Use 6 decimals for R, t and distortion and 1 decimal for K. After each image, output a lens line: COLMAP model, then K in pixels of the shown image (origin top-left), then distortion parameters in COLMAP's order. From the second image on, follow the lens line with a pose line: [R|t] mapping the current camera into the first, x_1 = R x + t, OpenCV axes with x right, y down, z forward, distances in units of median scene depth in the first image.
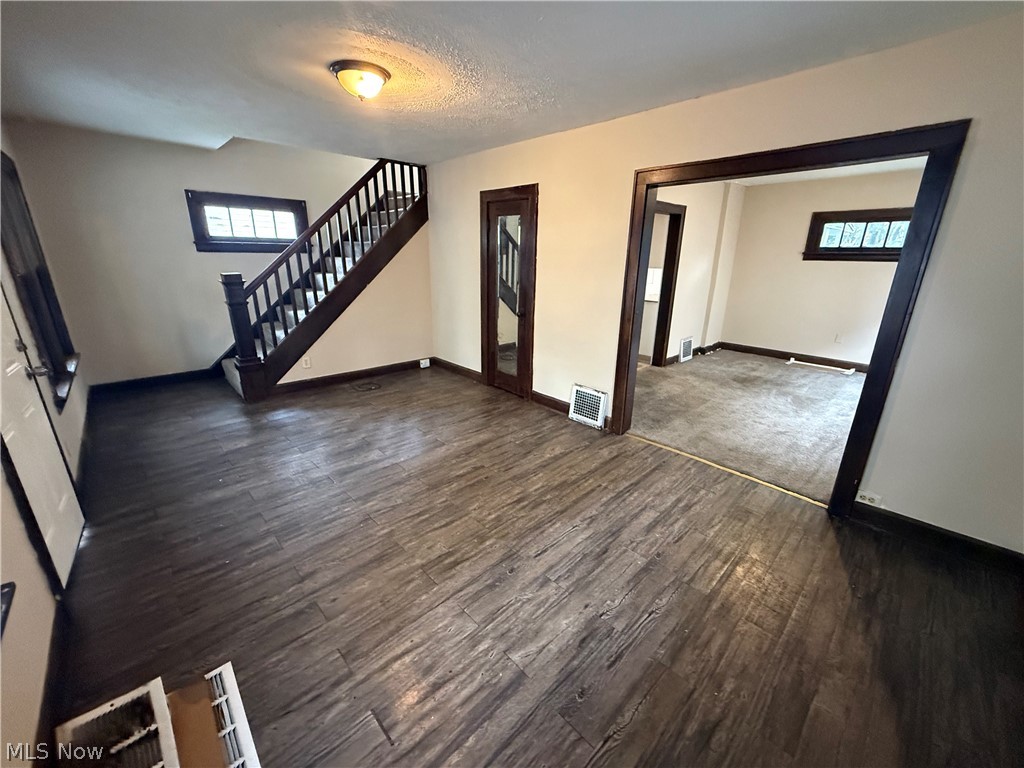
lens RADIAL K [[408.2, 0, 506.8], [0, 408.2, 388.2], [0, 0, 1]] dist [0.000596, 0.000662]
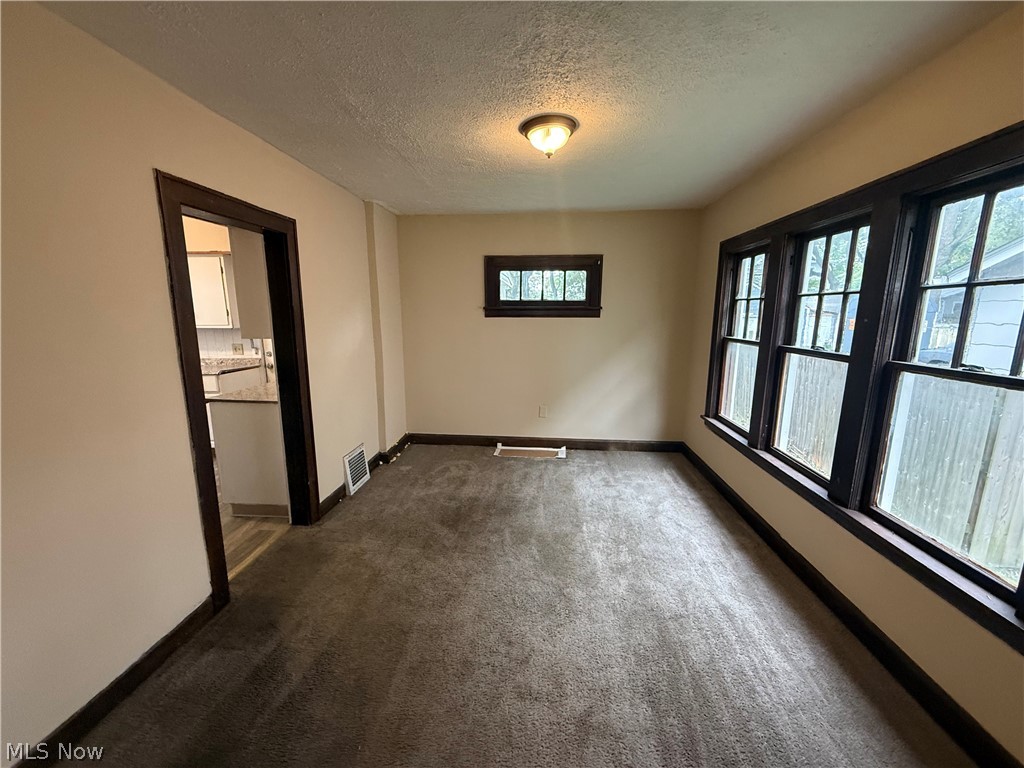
lens RADIAL K [[408.2, 0, 512.5], [0, 408.2, 387.5], [0, 0, 1]] dist [0.000596, 0.000662]
pose [[0.735994, -0.128784, 0.664626, 0.256272], [0.212622, 0.976036, -0.046328, -0.147094], [-0.642732, 0.175412, 0.745739, 0.448311]]
